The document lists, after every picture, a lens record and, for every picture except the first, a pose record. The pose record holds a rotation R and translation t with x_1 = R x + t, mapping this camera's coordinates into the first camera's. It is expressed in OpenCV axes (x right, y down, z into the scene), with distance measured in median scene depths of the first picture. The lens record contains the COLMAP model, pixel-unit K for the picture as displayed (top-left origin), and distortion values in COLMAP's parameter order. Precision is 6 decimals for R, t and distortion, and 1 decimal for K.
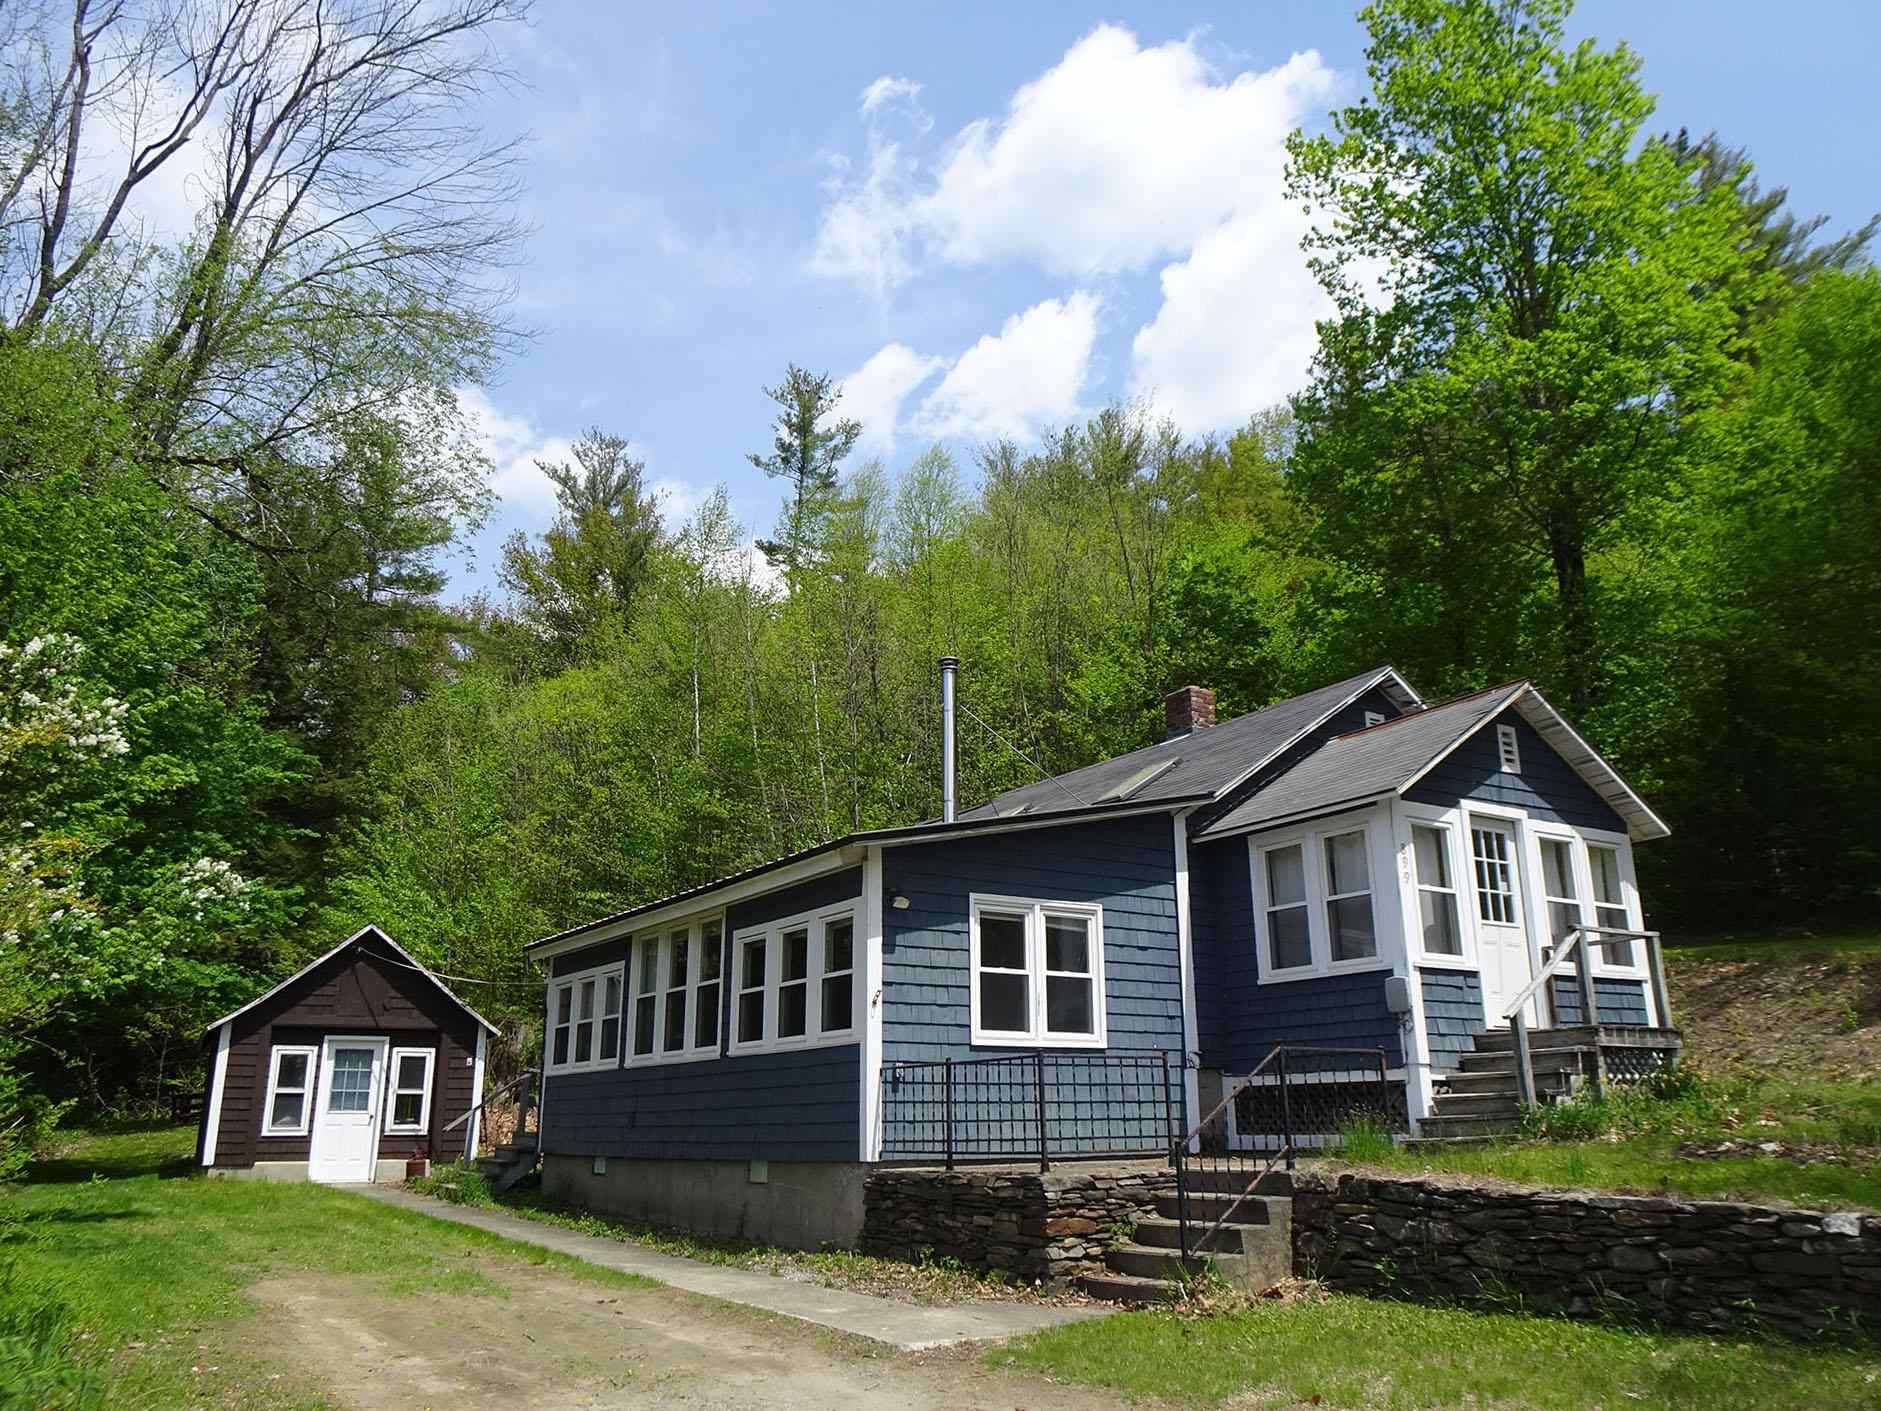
lens RADIAL K [[1381.1, 0, 943.3], [0, 1381.1, 708.7], [0, 0, 1]] dist [0.002401, 0.007830]
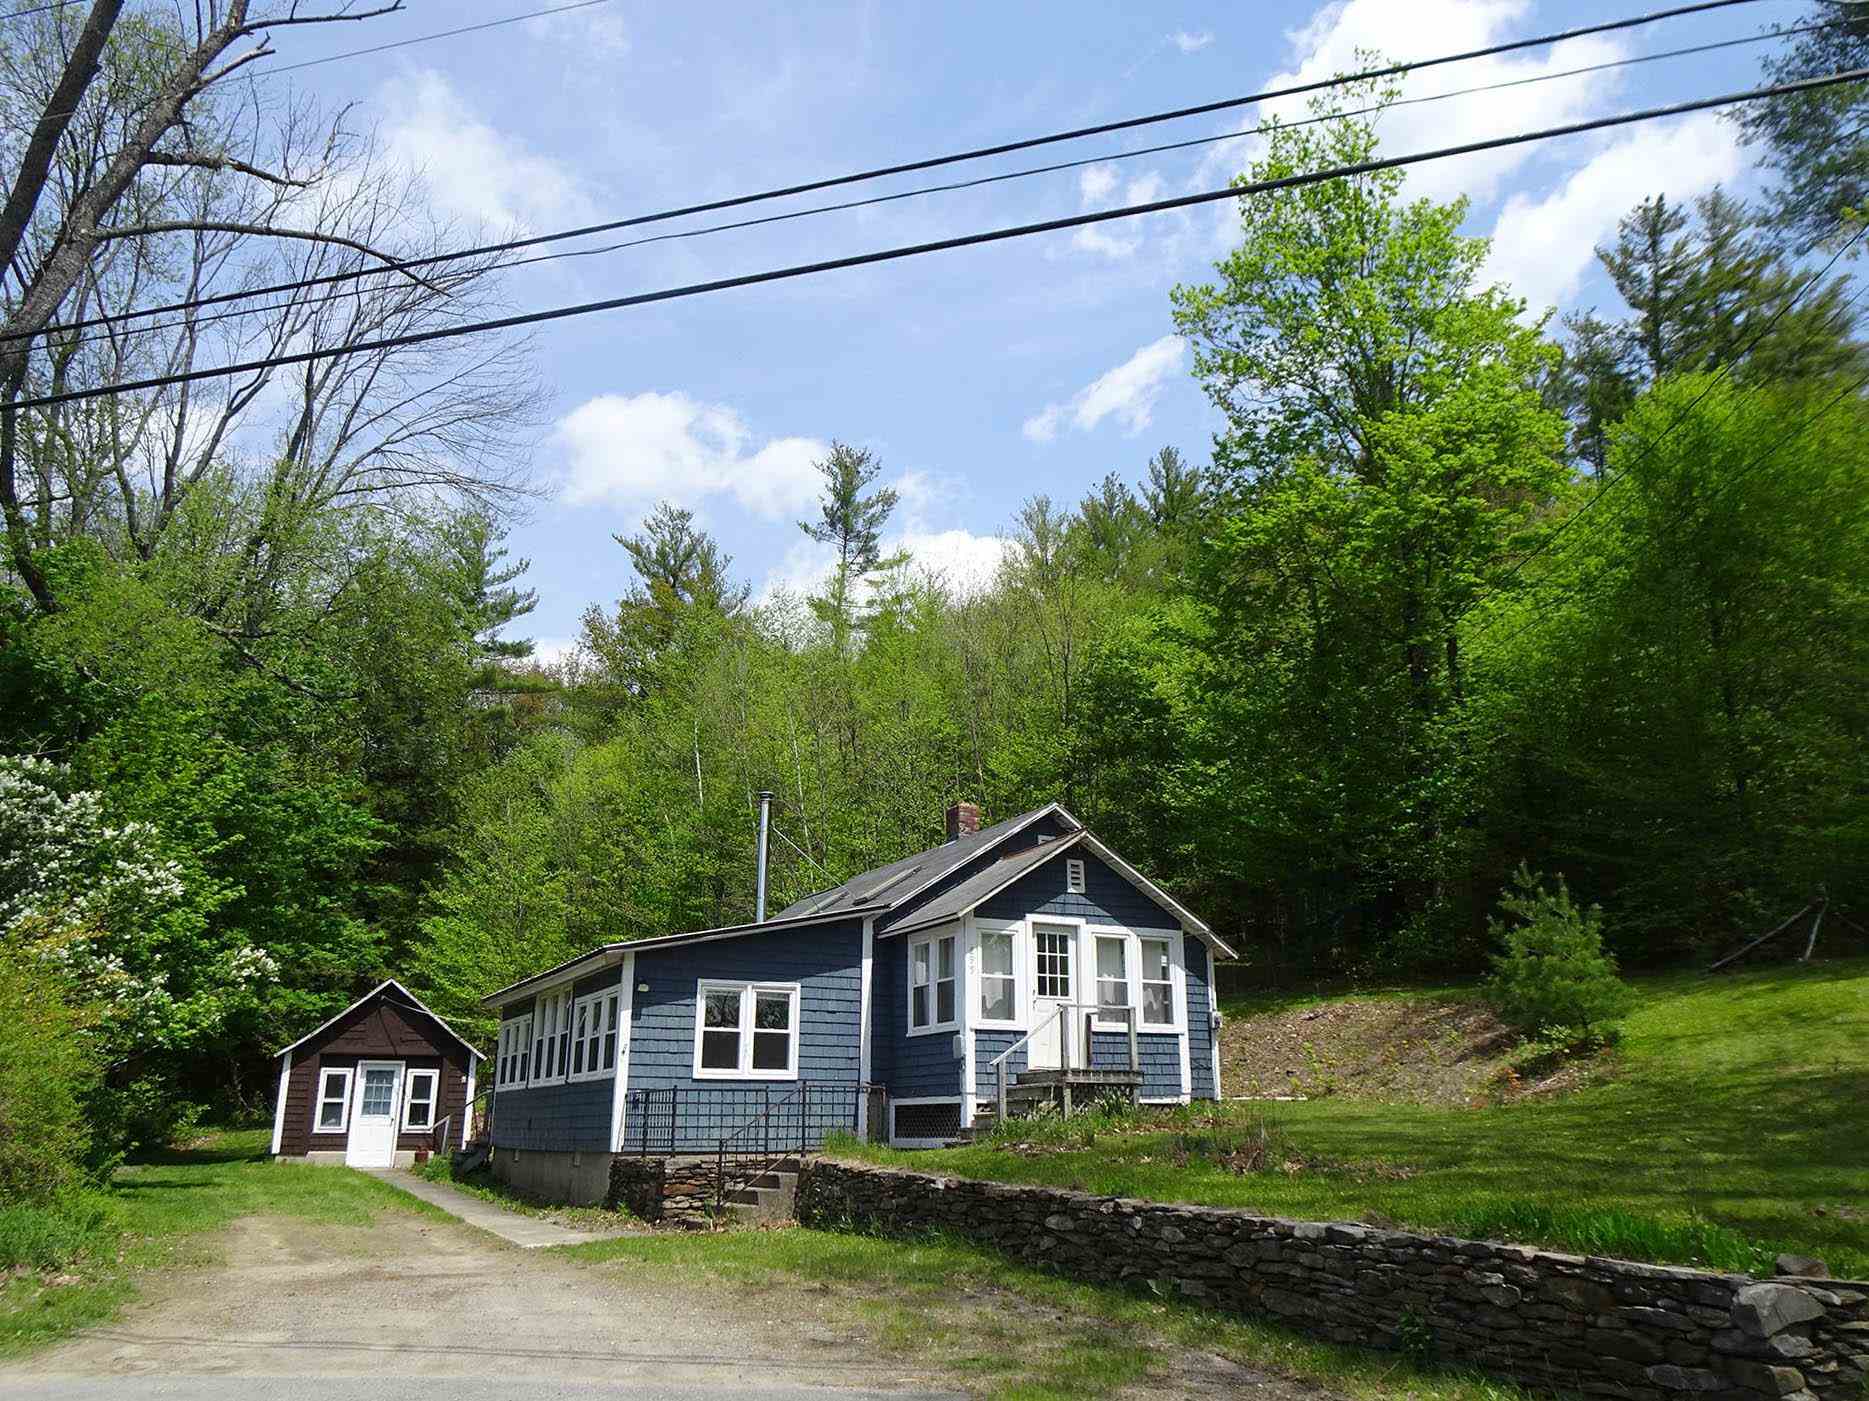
lens RADIAL K [[1372.3, 0, 931.9], [0, 1372.3, 708.6], [0, 0, 1]] dist [0.002401, 0.007830]
pose [[0.994418, -0.022259, -0.103134, 0.364216], [0.021819, 0.999747, -0.005394, -0.127250], [0.103228, 0.003113, 0.994653, -0.410538]]
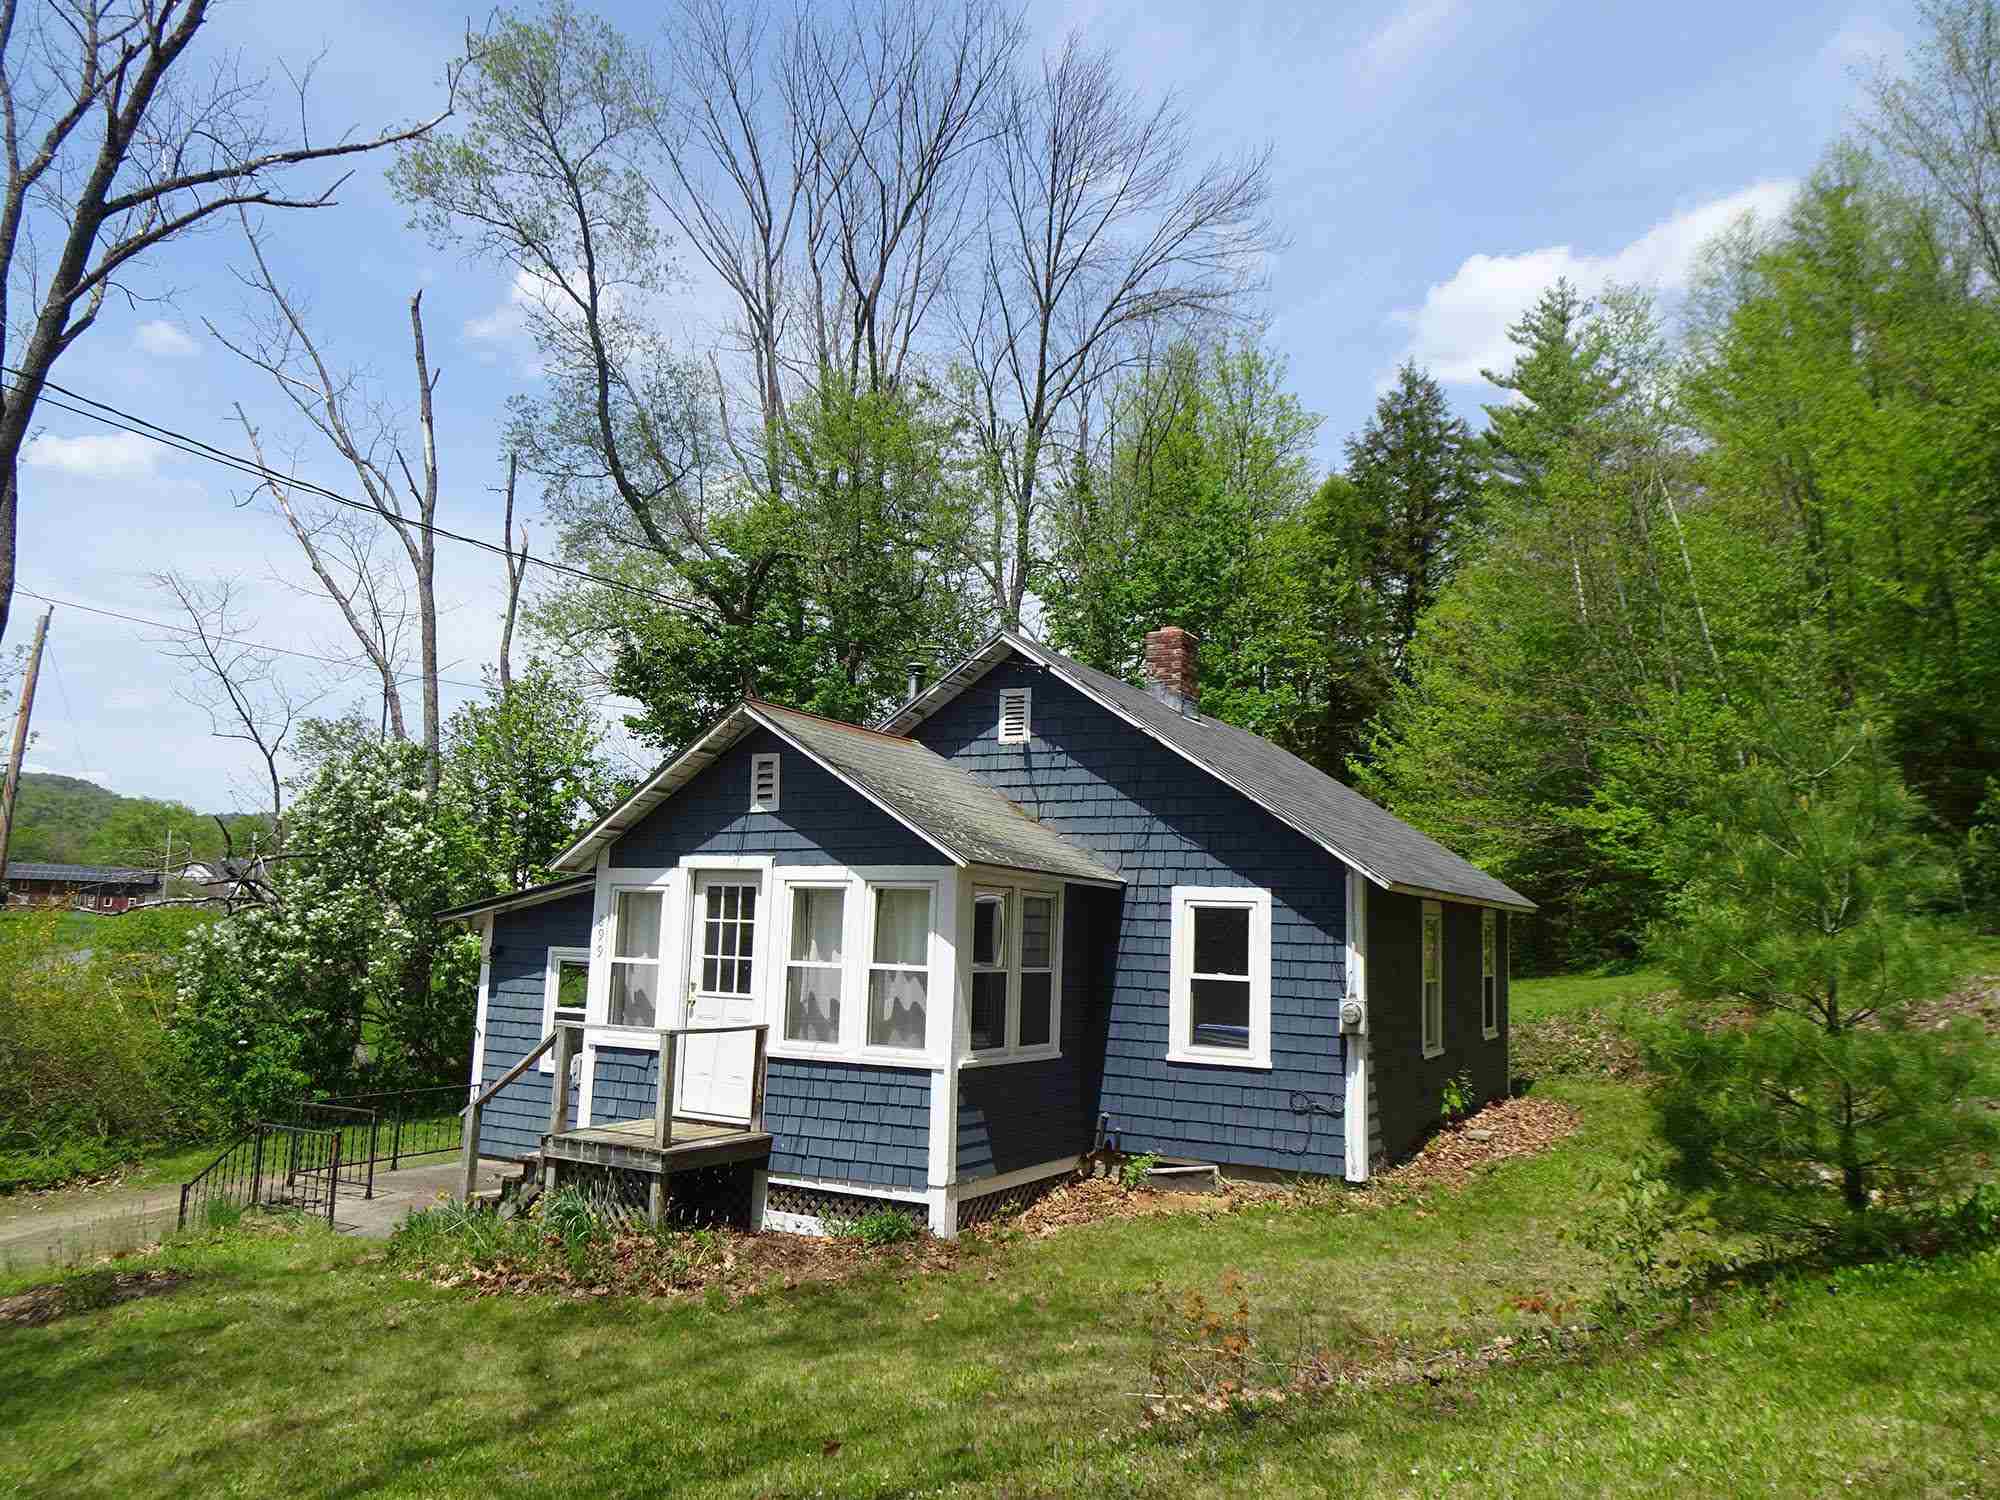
lens RADIAL K [[1387.4, 0, 1018.1], [0, 1387.4, 746.4], [0, 0, 1]] dist [0.008702, 0.000632]
pose [[0.489152, -0.091978, -0.867335, 1.068823], [0.217662, 0.975834, 0.019271, 0.022253], [0.844603, -0.198212, 0.497352, 0.636246]]
